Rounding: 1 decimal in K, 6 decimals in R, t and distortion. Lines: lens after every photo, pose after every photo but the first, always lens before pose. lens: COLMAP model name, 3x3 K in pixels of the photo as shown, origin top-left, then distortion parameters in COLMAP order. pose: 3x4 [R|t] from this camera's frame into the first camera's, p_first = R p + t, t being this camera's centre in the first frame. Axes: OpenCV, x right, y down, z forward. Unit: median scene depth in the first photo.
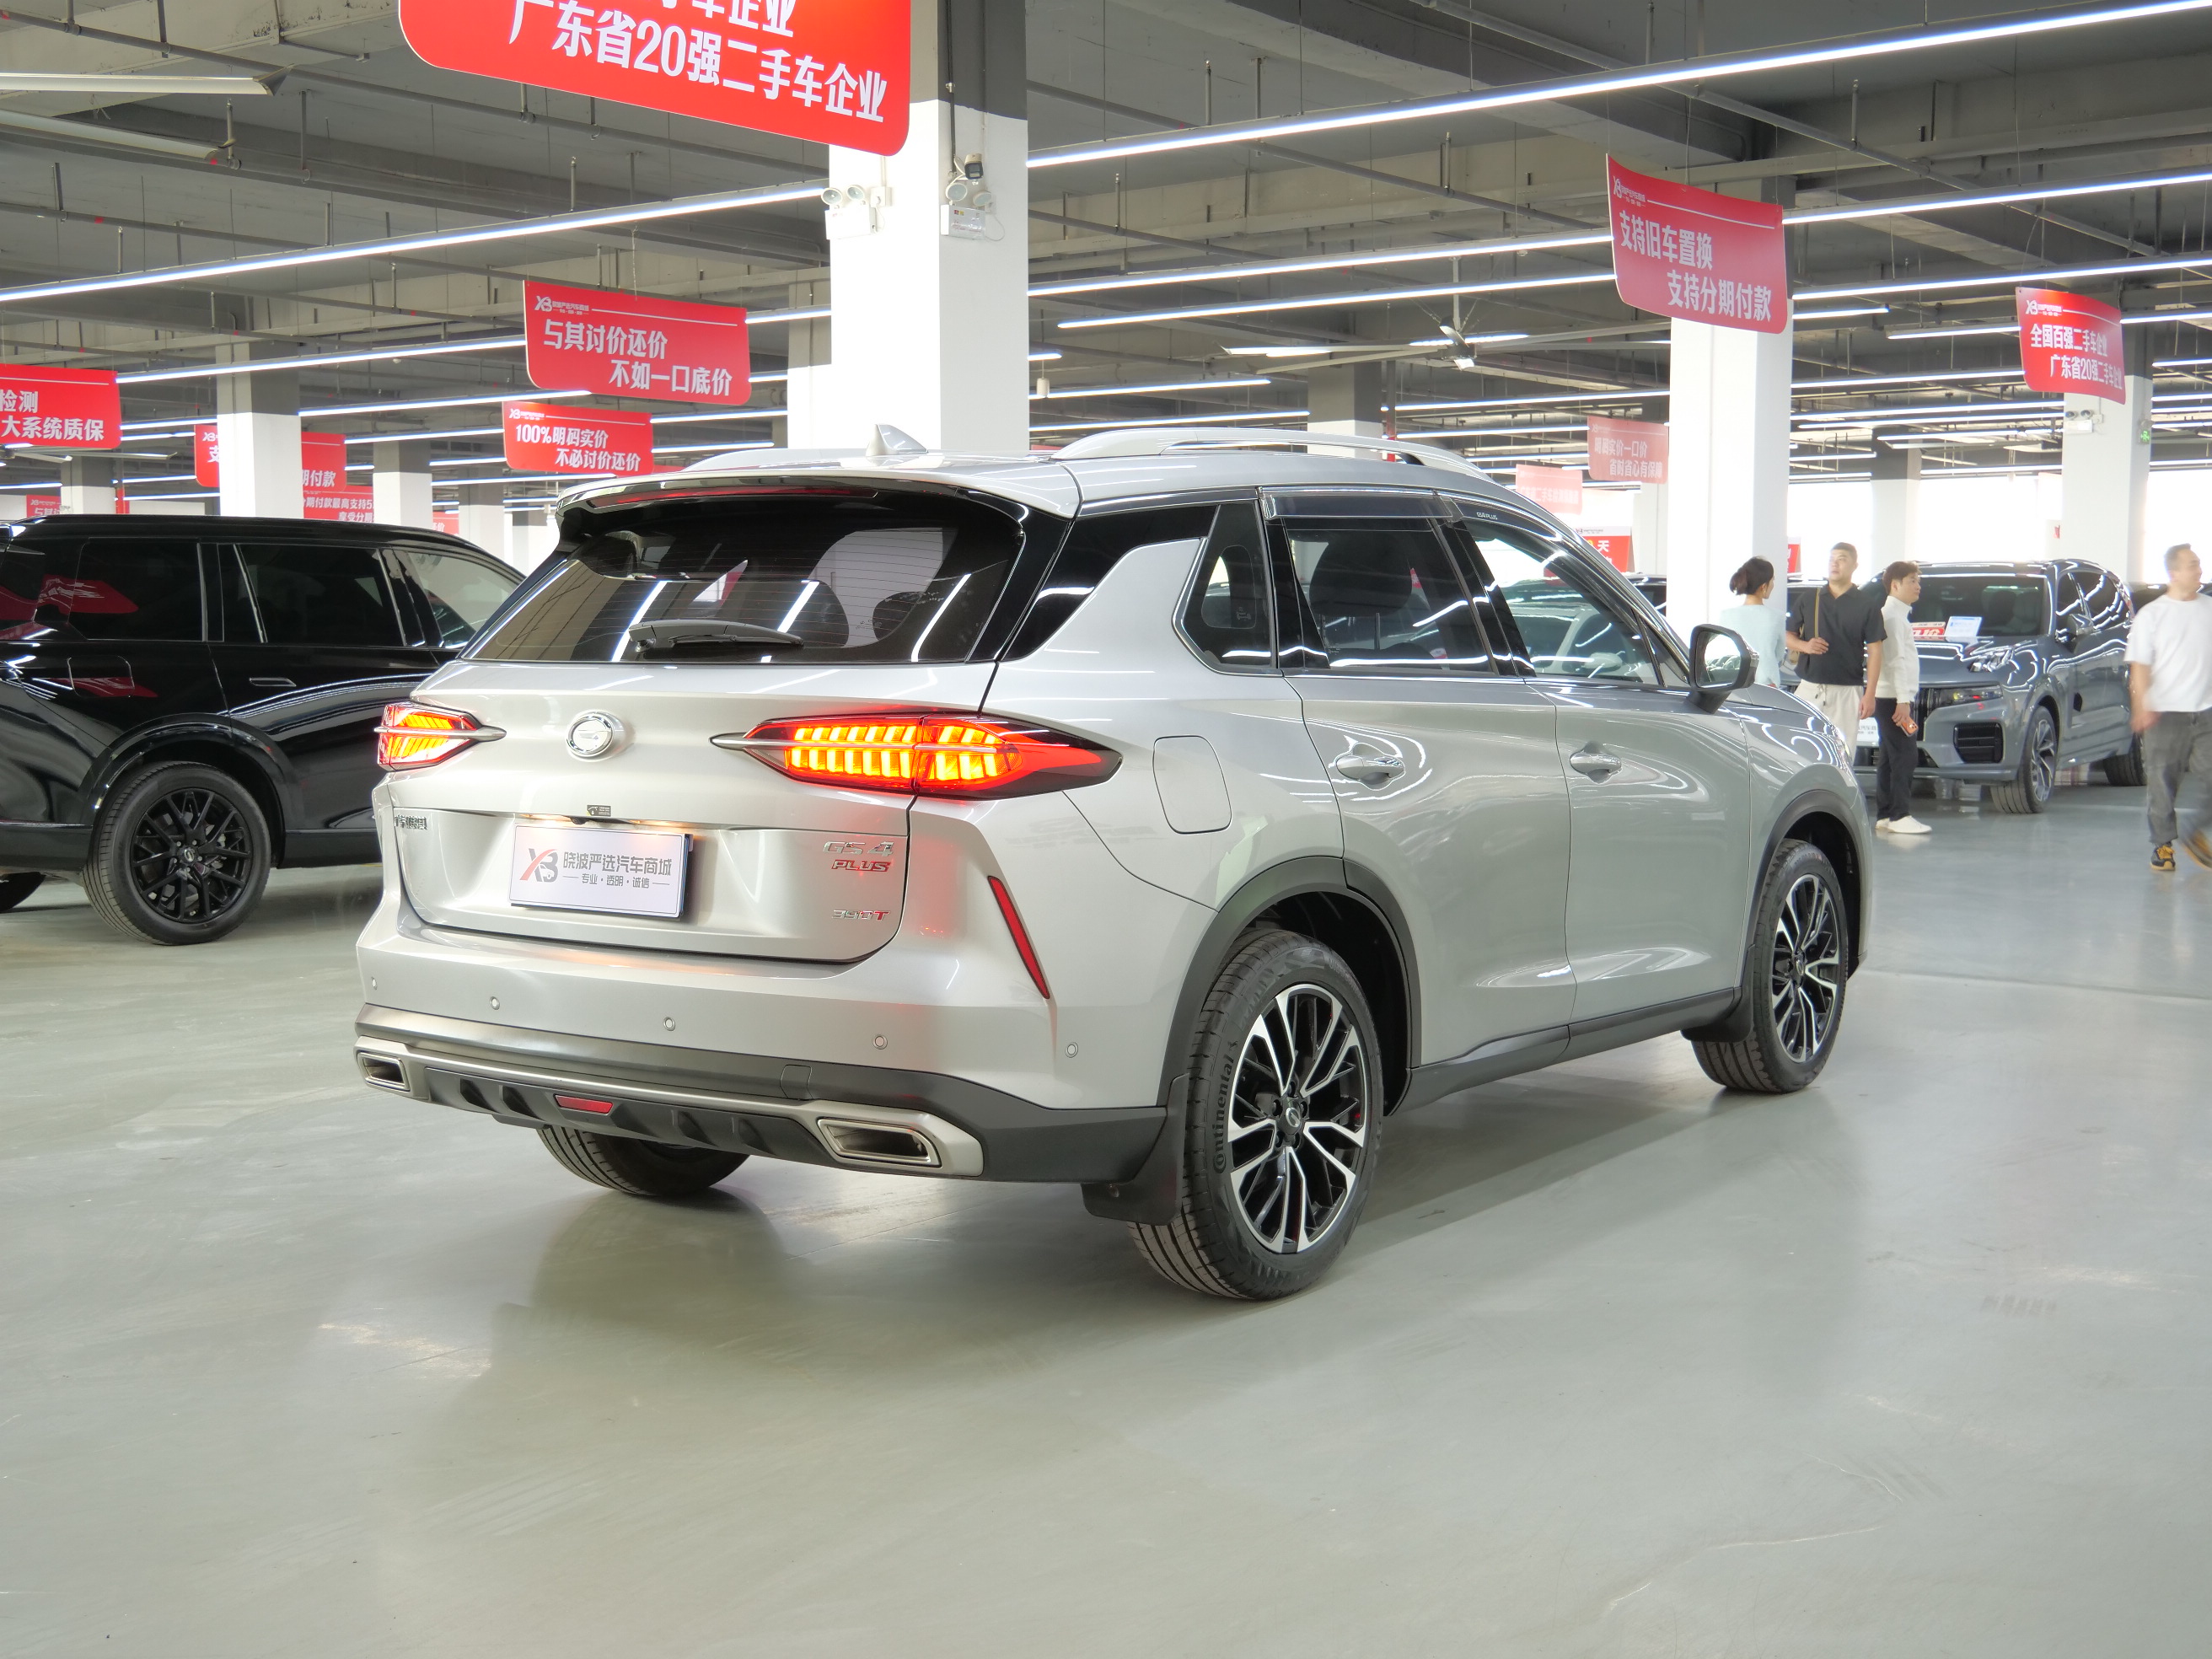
lens RADIAL K [[2626.6, 0, 1106.0], [0, 2626.6, 829.5], [0, 0, 1]] dist [0.000582, 0.009657]
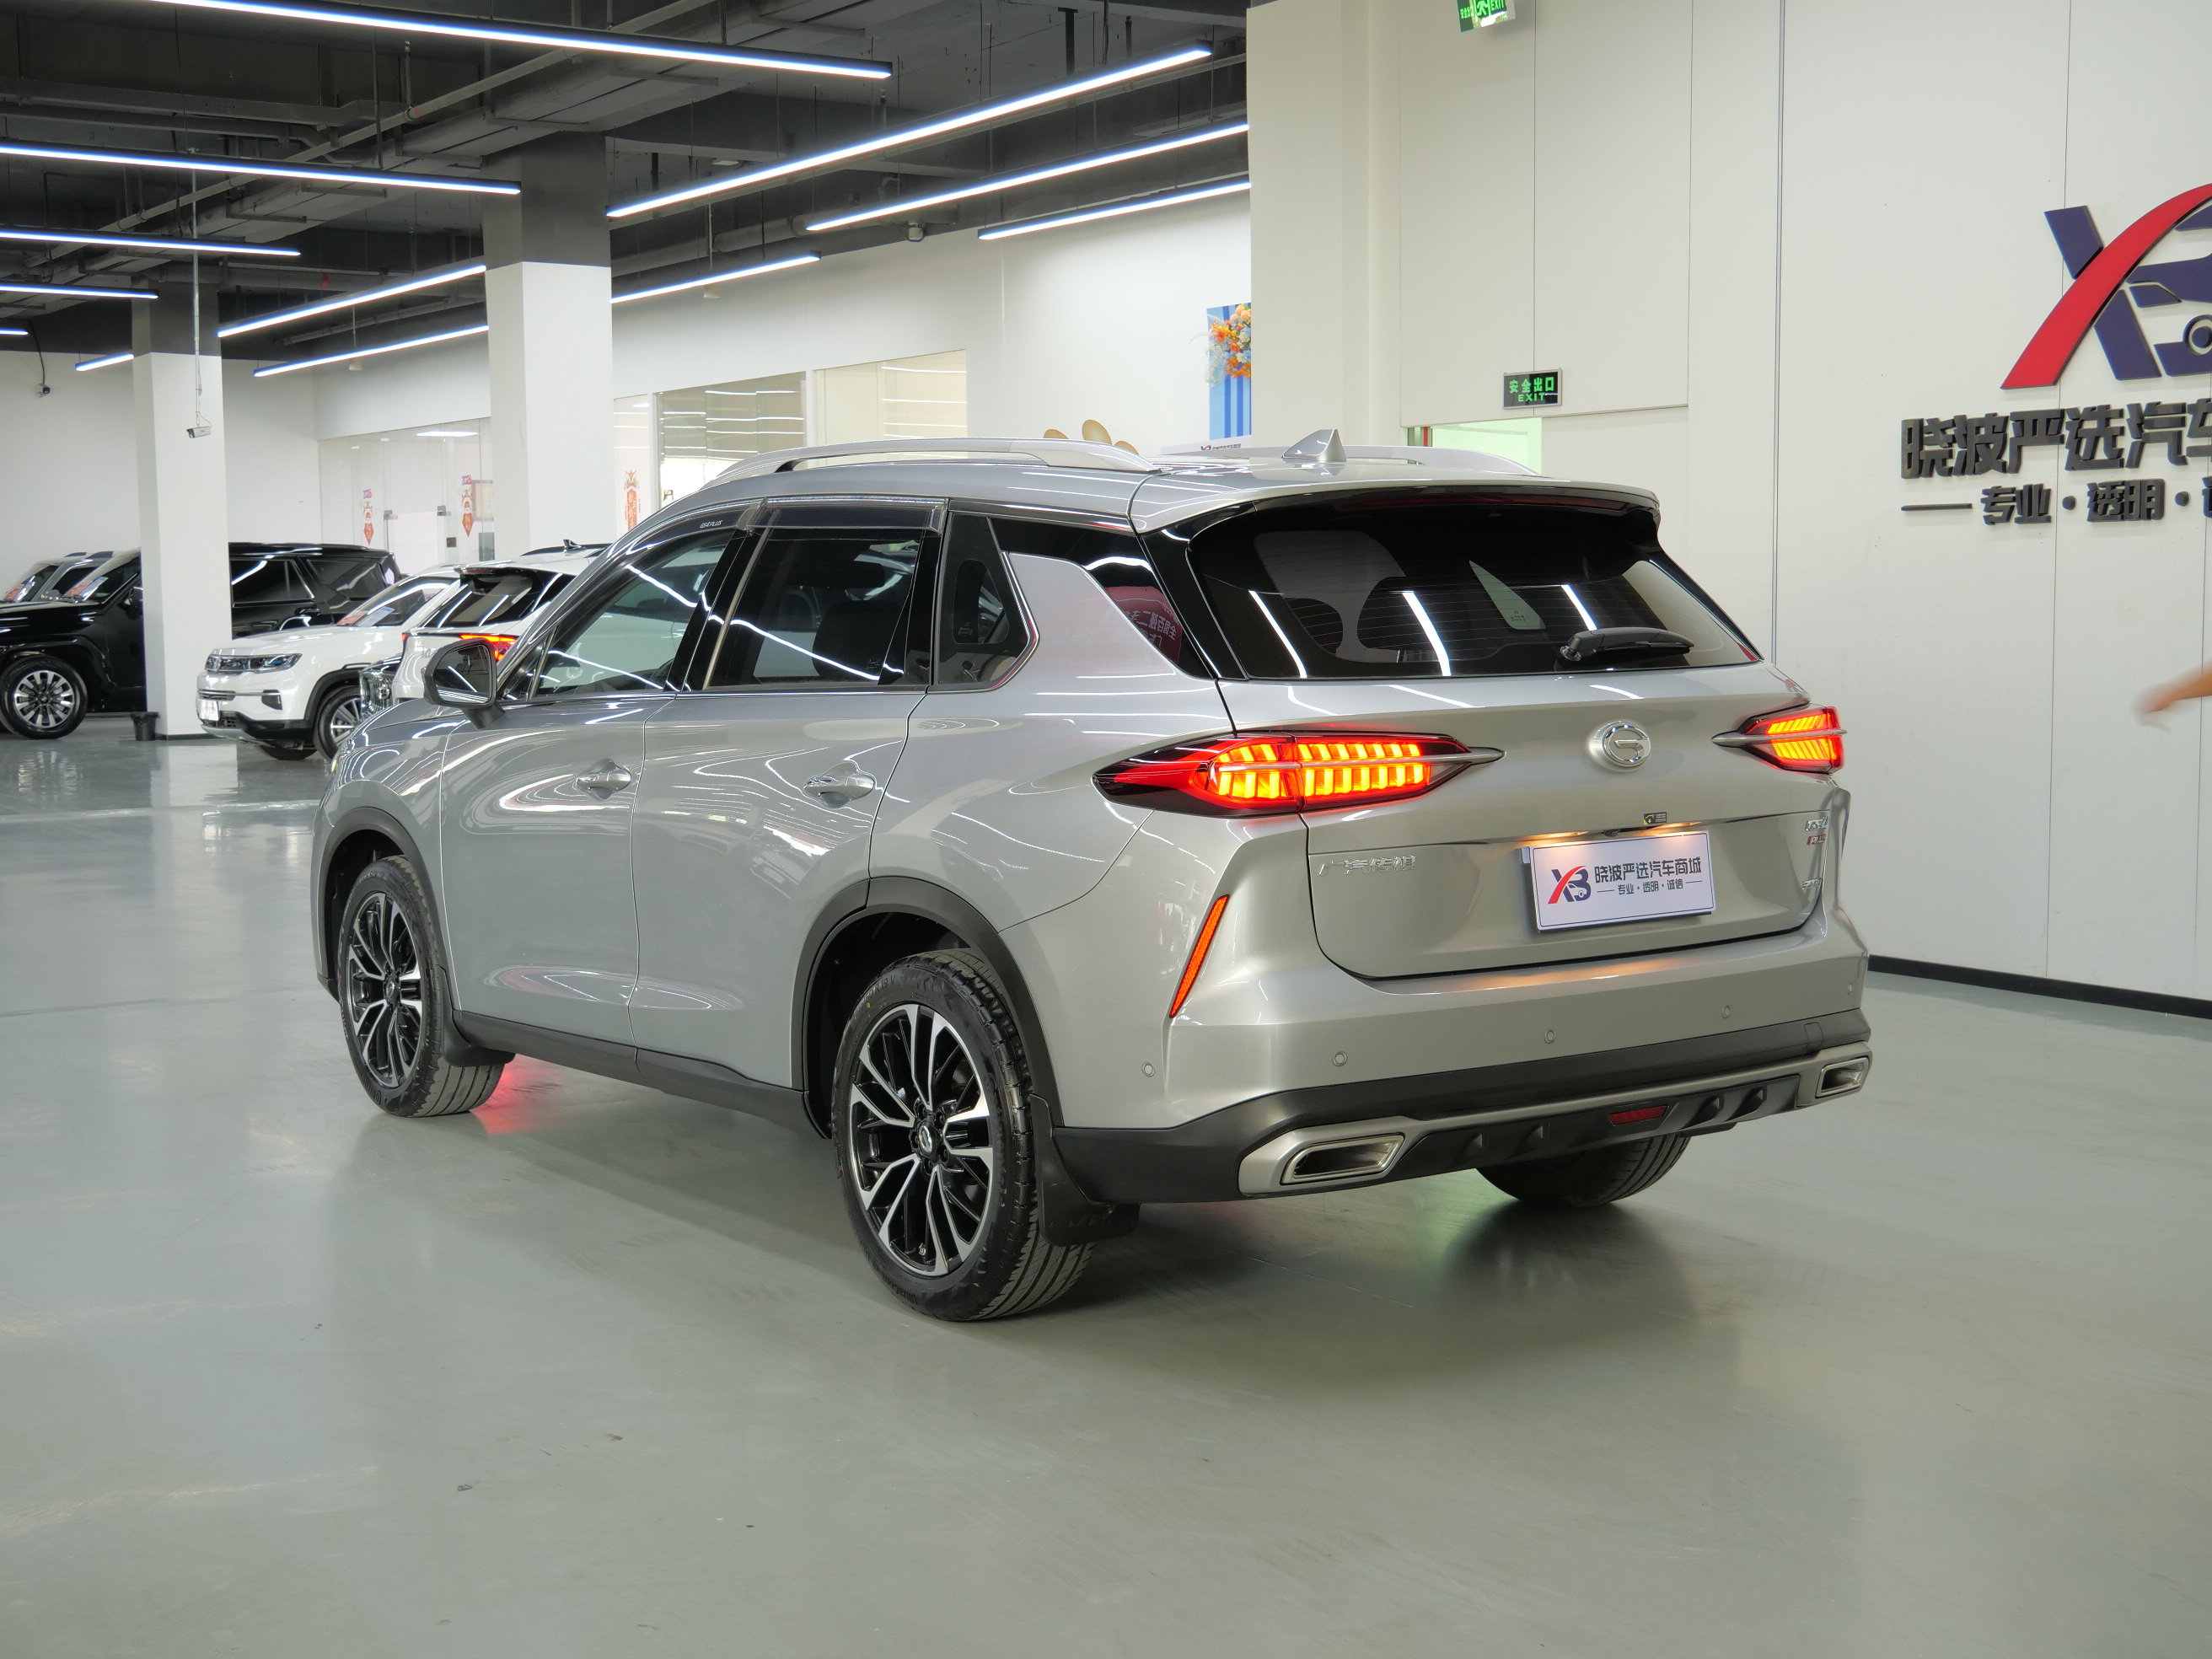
lens RADIAL K [[2861.9, 0, 1106.0], [0, 2861.9, 829.5], [0, 0, 1]] dist [0.024730, -0.002071]
pose [[0.324826, -0.081613, 0.942246, -0.354448], [0.085844, 0.994702, 0.056563, -0.022708], [-0.941870, 0.062513, 0.330111, 0.228247]]
